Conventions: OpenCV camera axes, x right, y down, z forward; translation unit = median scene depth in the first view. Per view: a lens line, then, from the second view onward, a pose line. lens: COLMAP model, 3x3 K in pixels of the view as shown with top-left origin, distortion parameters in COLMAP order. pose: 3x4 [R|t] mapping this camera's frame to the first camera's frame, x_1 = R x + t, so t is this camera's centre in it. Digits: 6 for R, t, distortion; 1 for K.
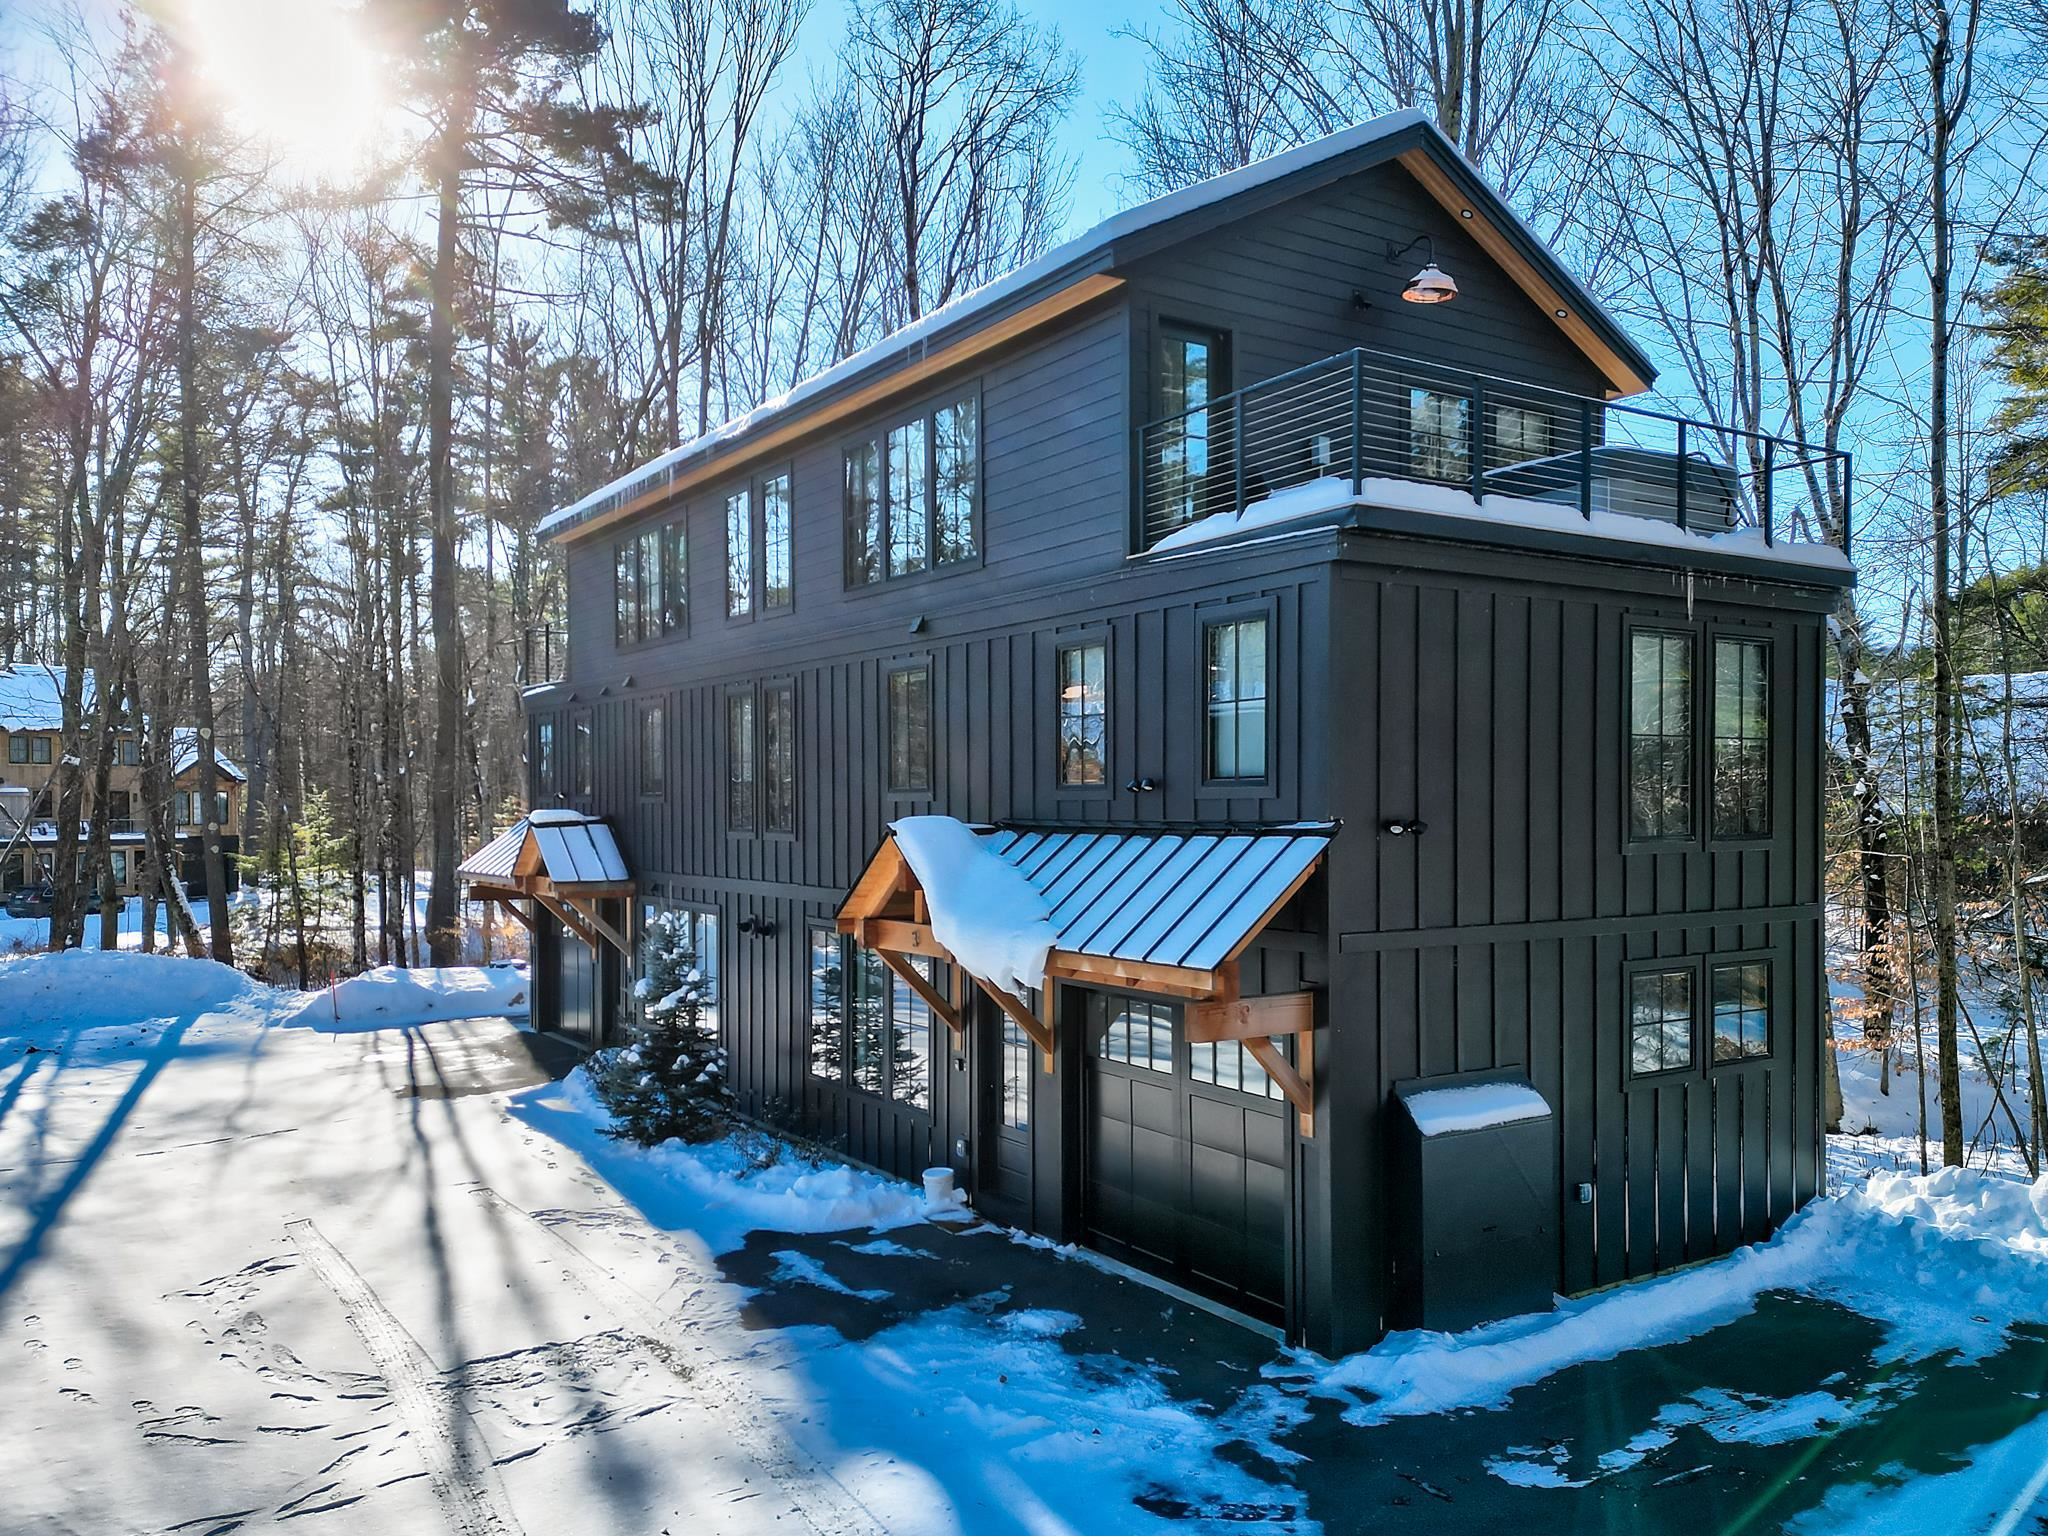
lens RADIAL K [[1558.0, 0, 1086.4], [0, 1558.0, 834.6], [0, 0, 1]] dist [0.097941, -0.093576]
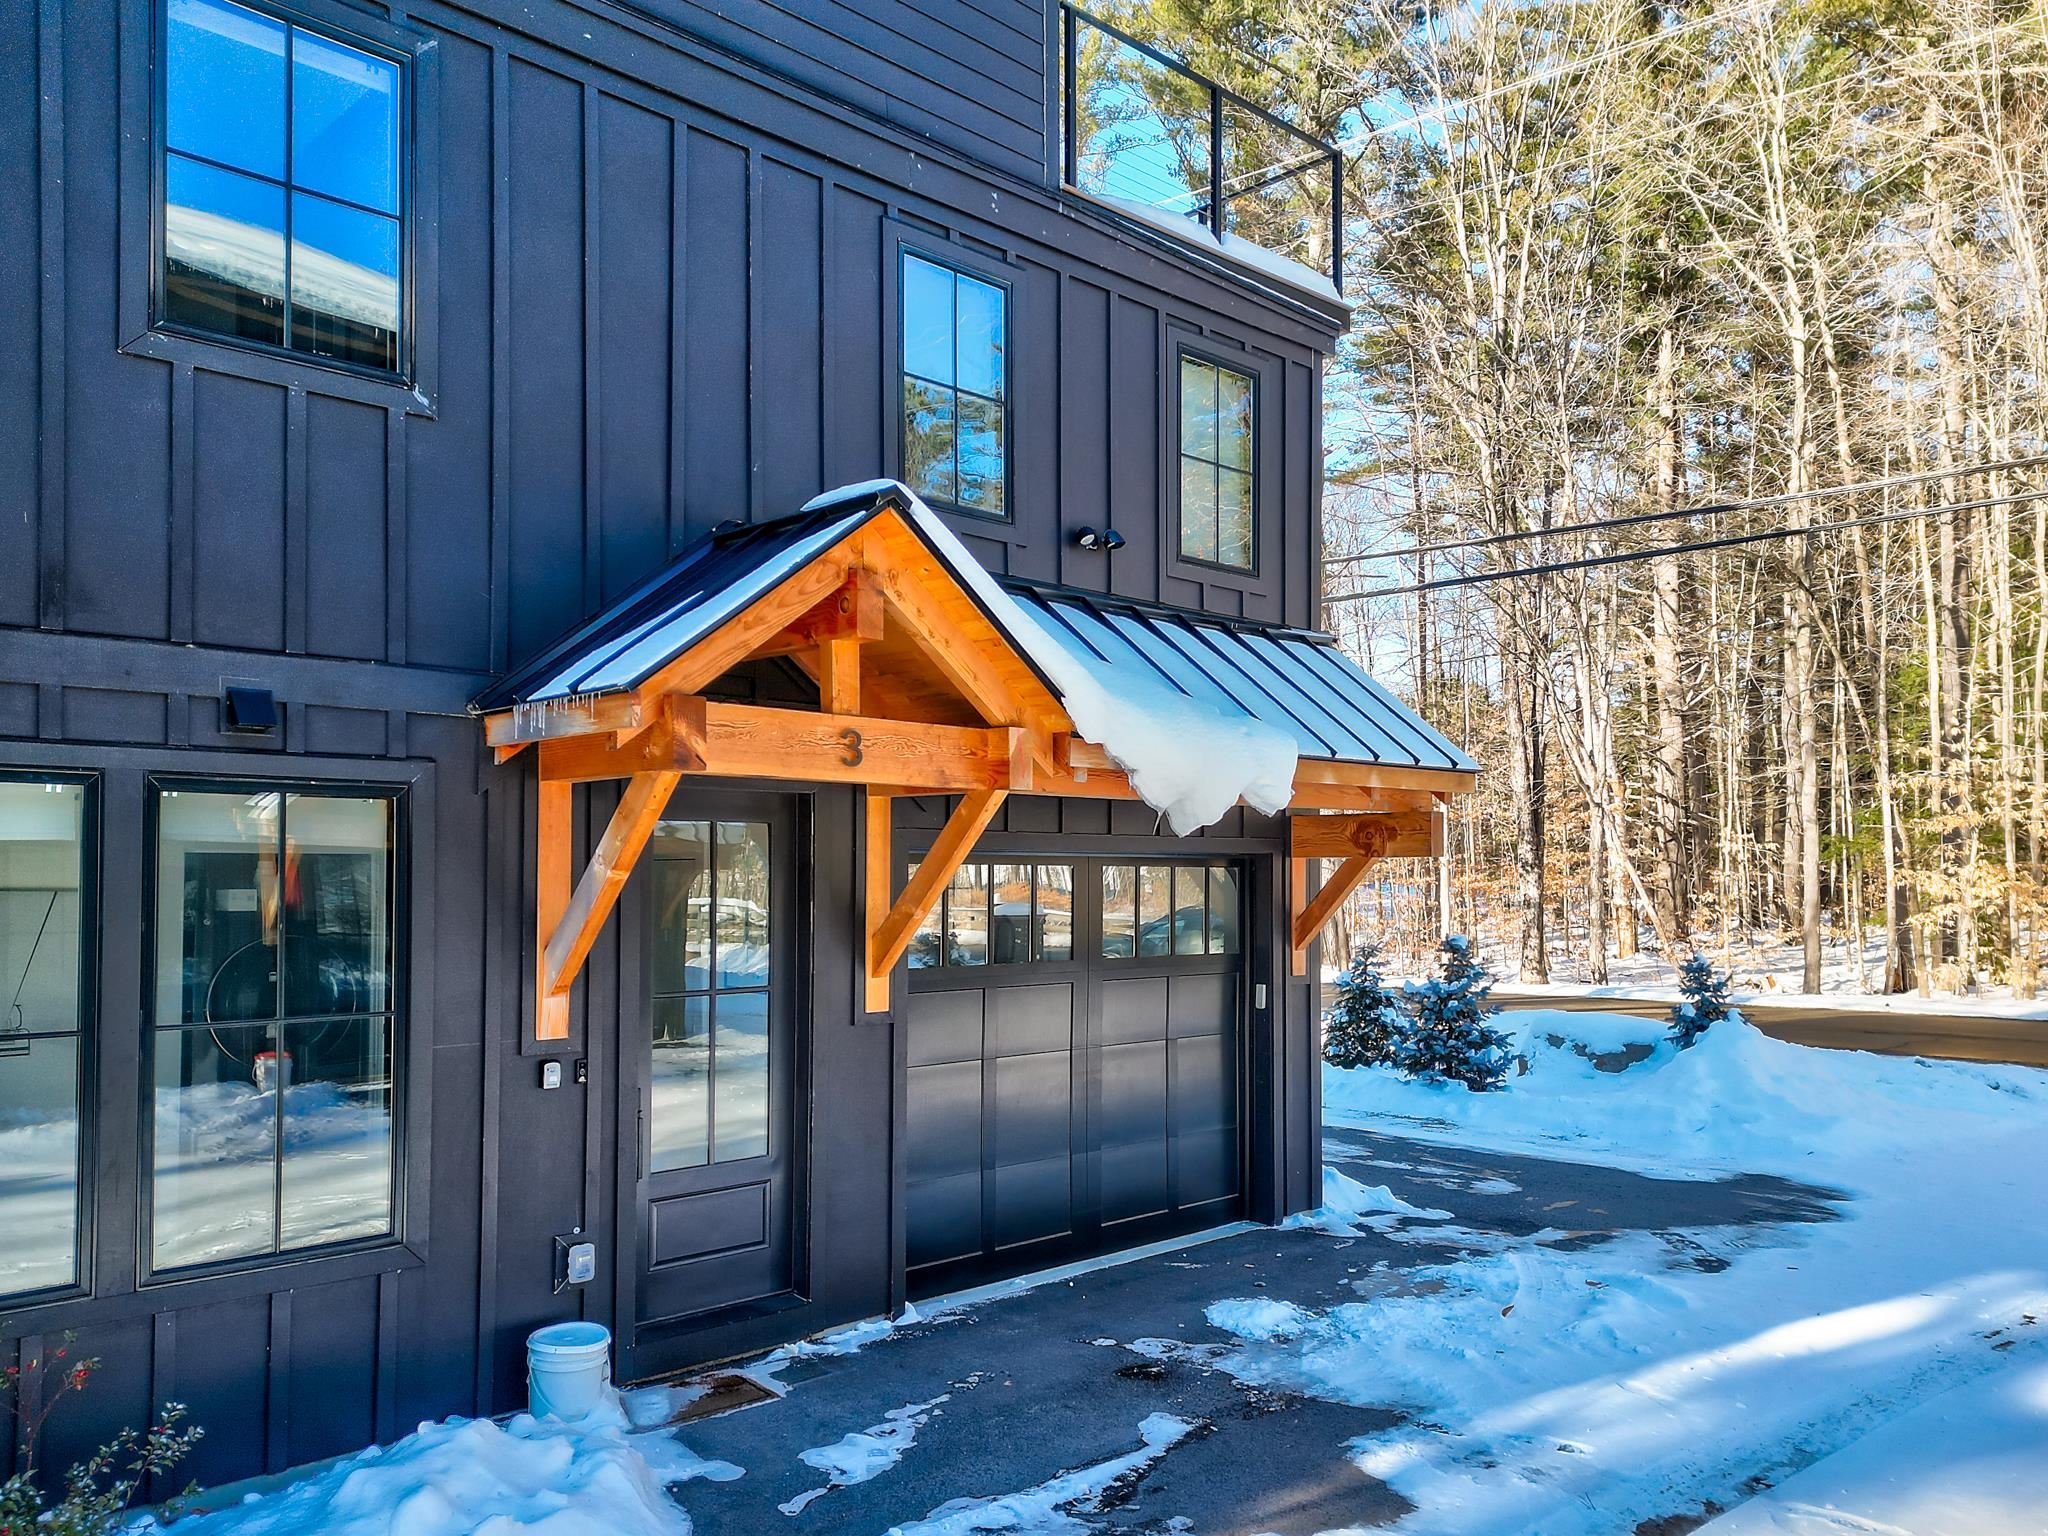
lens RADIAL K [[1553.1, 0, 1114.3], [0, 1553.1, 844.3], [0, 0, 1]] dist [0.103285, -0.103255]
pose [[-0.192774, 0.026942, 0.980873, -0.584623], [0.019812, 0.999526, -0.023560, 0.110202], [-0.981043, 0.014892, -0.193216, 1.033788]]
